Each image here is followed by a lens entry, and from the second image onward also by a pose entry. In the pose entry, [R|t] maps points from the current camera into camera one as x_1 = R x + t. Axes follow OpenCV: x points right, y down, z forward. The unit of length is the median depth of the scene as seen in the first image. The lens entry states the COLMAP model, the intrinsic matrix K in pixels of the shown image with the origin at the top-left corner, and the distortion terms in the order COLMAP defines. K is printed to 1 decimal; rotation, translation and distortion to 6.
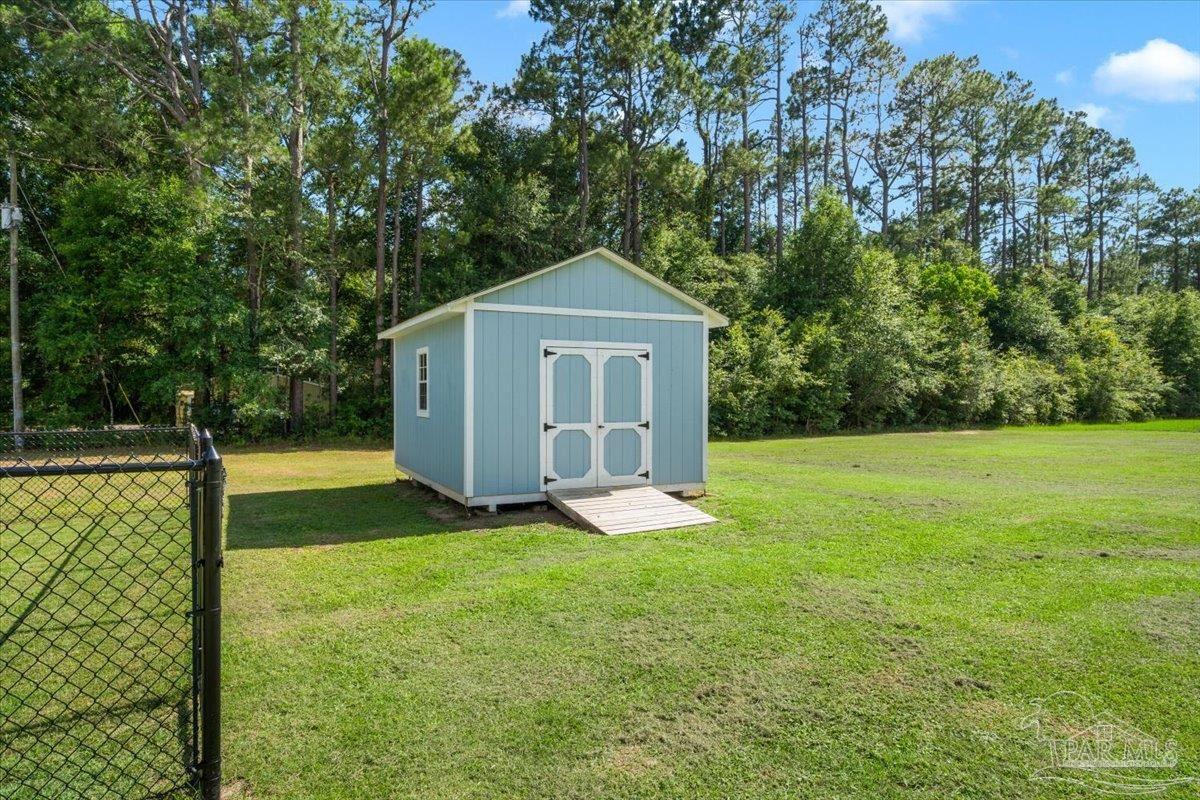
lens RADIAL K [[688.7, 0, 595.8], [0, 688.7, 396.9], [0, 0, 1]] dist [0.009622, 0.003391]
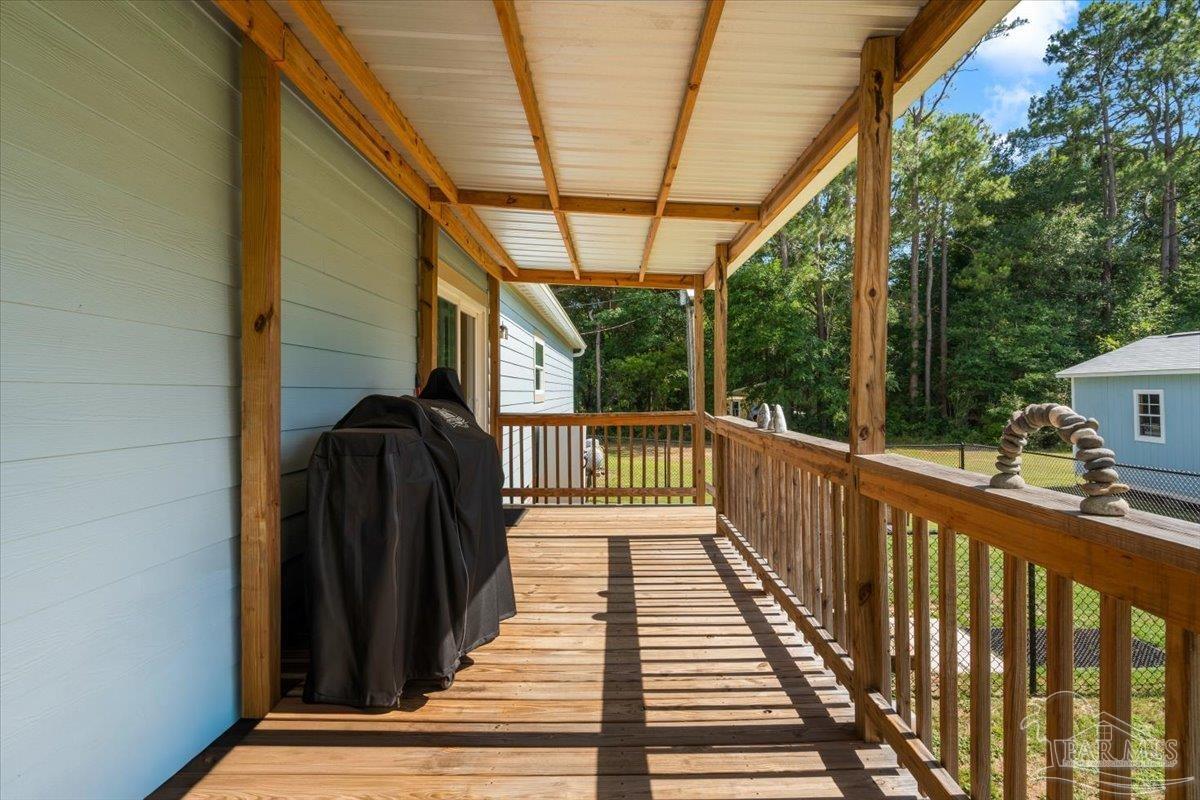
lens RADIAL K [[576.4, 0, 607.6], [0, 576.4, 384.8], [0, 0, 1]] dist [-0.006217, 0.003334]
pose [[0.820559, -0.017229, -0.571302, -0.132542], [0.011074, 0.999837, -0.014247, -0.021392], [0.571454, 0.005363, 0.820617, -0.137647]]
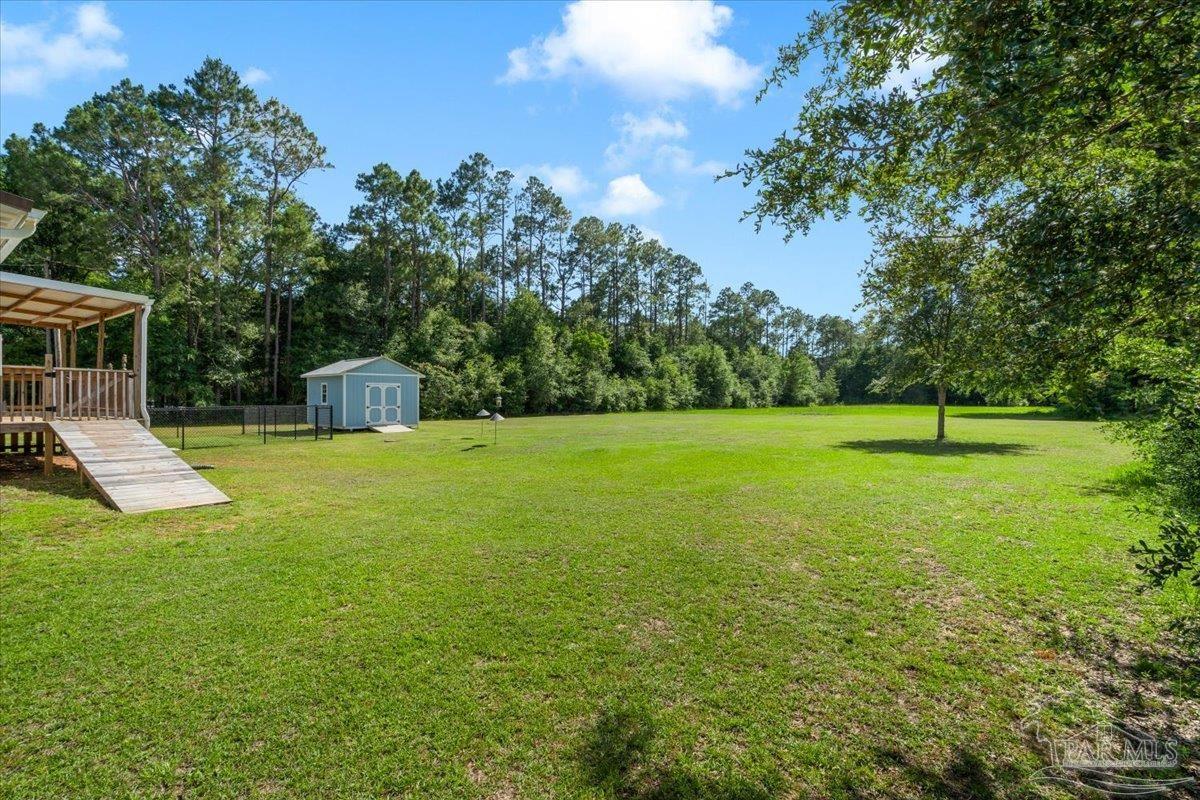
lens RADIAL K [[547.5, 0, 597.6], [0, 547.5, 403.8], [0, 0, 1]] dist [-0.014260, 0.006695]
pose [[0.944975, -0.001063, 0.327140, 0.030535], [-0.002861, 0.999930, 0.011514, -0.002495], [-0.327129, -0.011816, 0.944906, -0.489795]]
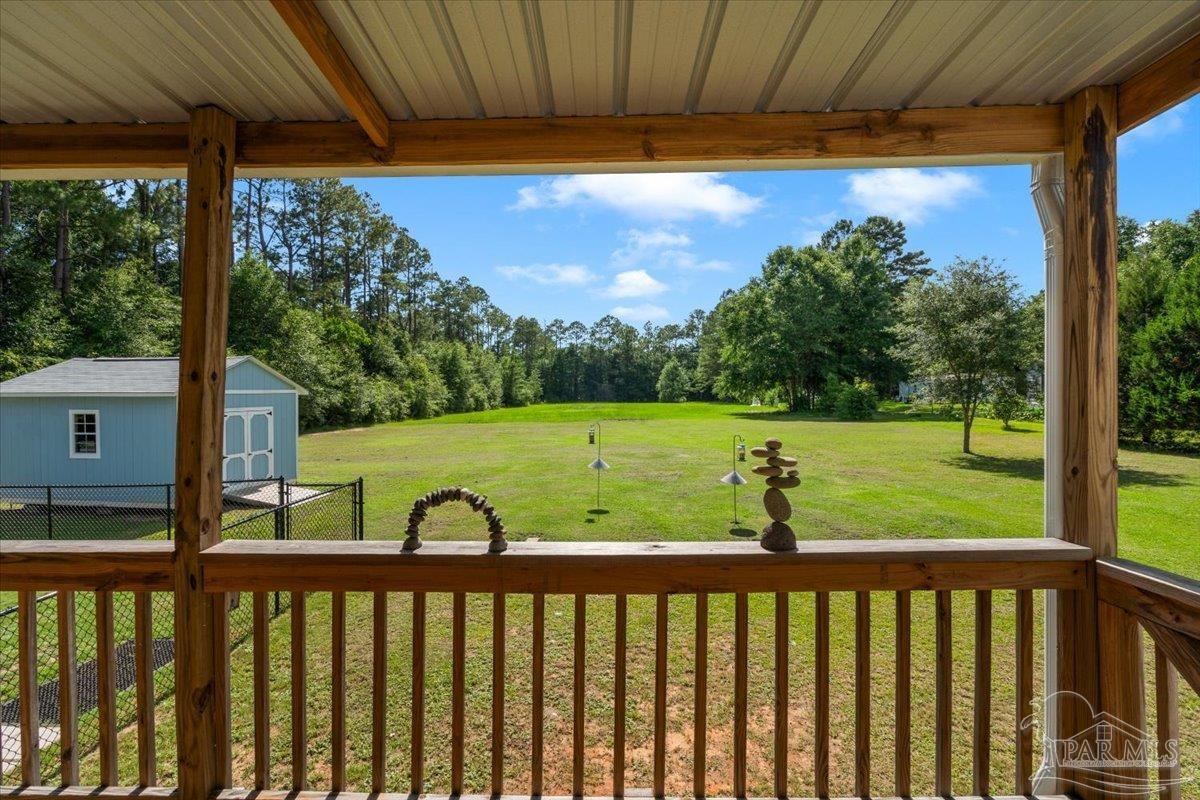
lens RADIAL K [[547.5, 0, 586.0], [0, 547.5, 400.1], [0, 0, 1]] dist [-0.014260, 0.006695]
pose [[0.577794, -0.018251, 0.815979, -0.159388], [0.009419, 0.999832, 0.015693, -0.027914], [-0.816128, -0.001382, 0.577869, -0.134473]]
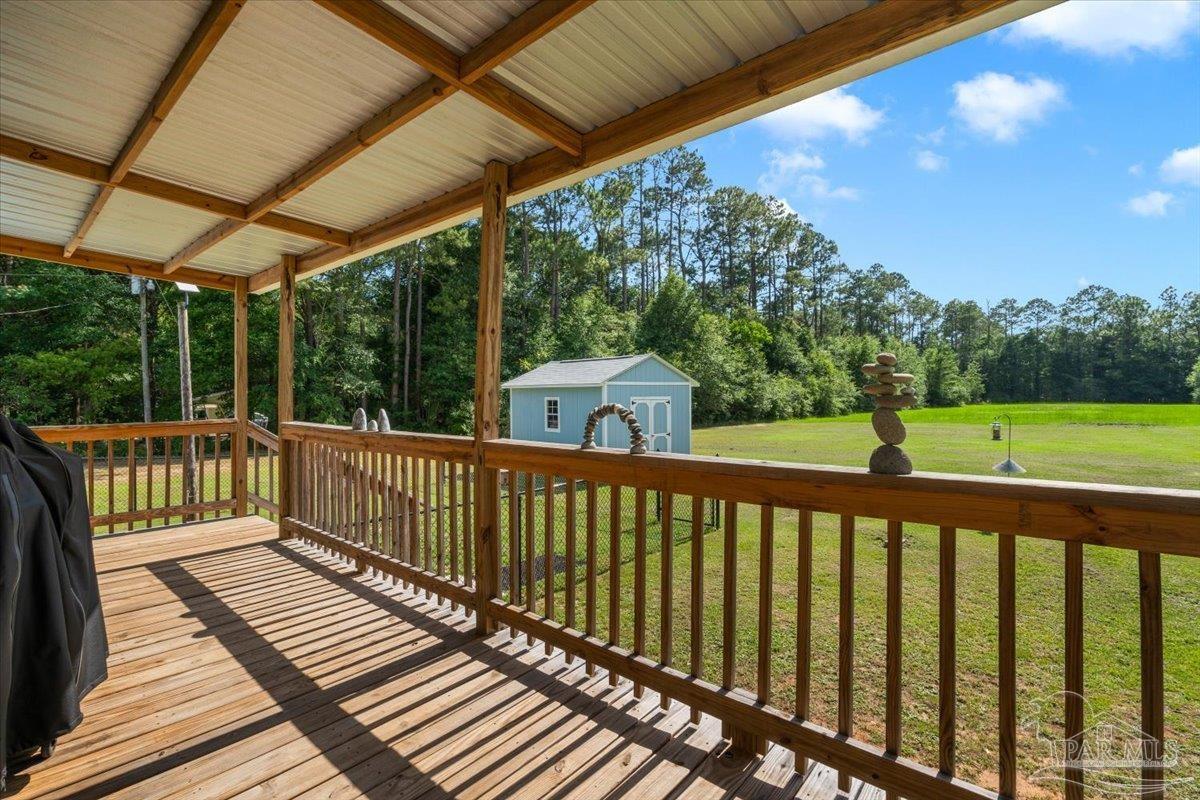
lens RADIAL K [[547.5, 0, 590.8], [0, 547.5, 391.4], [0, 0, 1]] dist [-0.014260, 0.006695]
pose [[0.970908, -0.008192, 0.239311, -0.146001], [0.010016, 0.999929, -0.006405, -0.021467], [-0.239242, 0.008616, 0.970922, -0.154017]]
